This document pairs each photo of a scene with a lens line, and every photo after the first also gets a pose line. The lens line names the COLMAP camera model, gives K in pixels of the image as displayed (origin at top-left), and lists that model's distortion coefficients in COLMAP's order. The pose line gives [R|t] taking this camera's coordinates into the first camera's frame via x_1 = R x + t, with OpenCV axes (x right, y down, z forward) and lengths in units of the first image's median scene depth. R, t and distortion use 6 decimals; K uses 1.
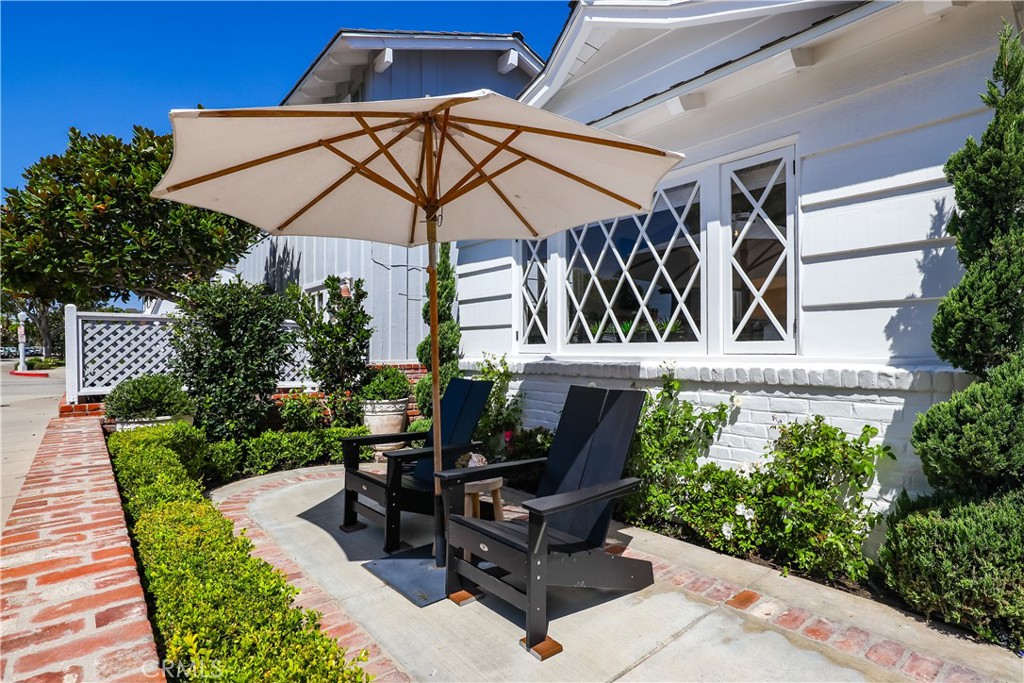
lens RADIAL K [[519.5, 0, 518.4], [0, 519.5, 345.7], [0, 0, 1]] dist [-0.004133, 0.000087]
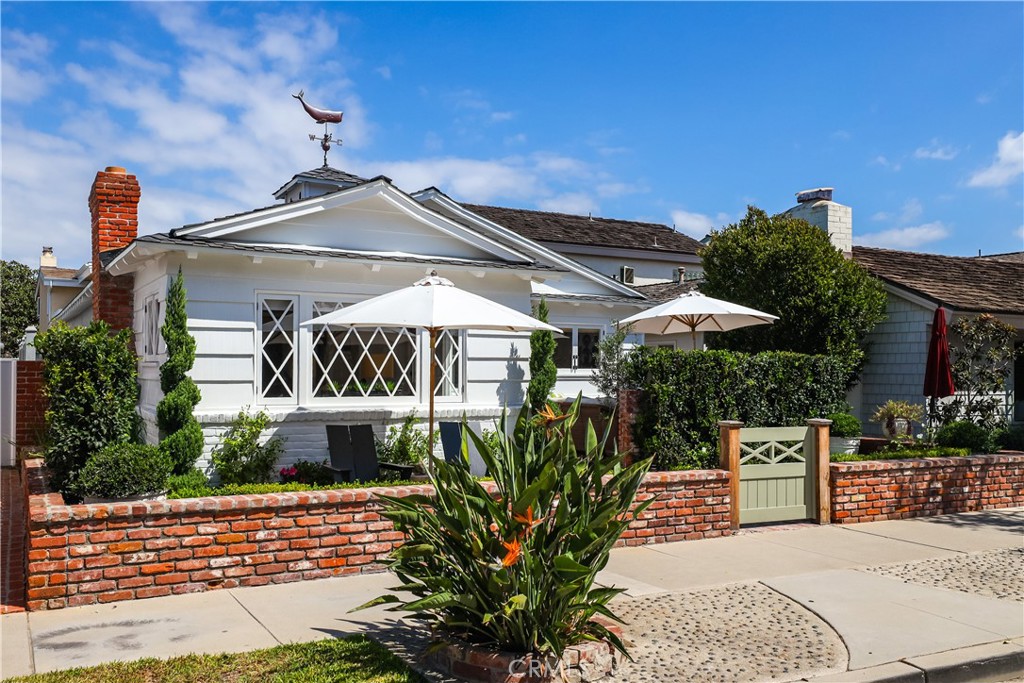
lens RADIAL K [[911.6, 0, 512.2], [0, 911.6, 348.6], [0, 0, 1]] dist [0.000558, 0.004948]
pose [[0.209745, 0.032016, 0.977232, -2.211163], [-0.009349, 0.999484, -0.030738, -0.065131], [-0.977711, -0.002689, 0.209936, 0.009252]]
